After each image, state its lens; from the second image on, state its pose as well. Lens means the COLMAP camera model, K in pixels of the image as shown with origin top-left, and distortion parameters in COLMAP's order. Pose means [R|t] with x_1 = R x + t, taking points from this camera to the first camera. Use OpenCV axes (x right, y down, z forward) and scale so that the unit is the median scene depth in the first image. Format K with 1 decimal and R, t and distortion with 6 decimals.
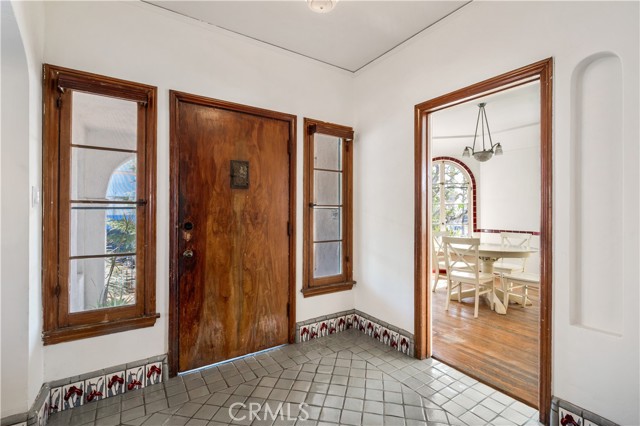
lens RADIAL K [[293.4, 0, 321.7], [0, 293.4, 211.8], [0, 0, 1]] dist [-0.003401, 0.000161]
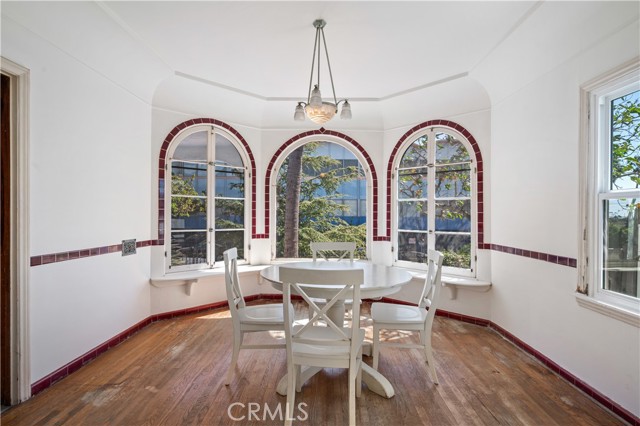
lens RADIAL K [[325.3, 0, 324.2], [0, 325.3, 216.3], [0, 0, 1]] dist [-0.012201, -0.000301]
pose [[0.825487, 0.008412, -0.564359, 0.625524], [-0.003032, 0.999941, 0.010470, 0.002988], [0.564413, -0.006931, 0.825463, 0.329326]]
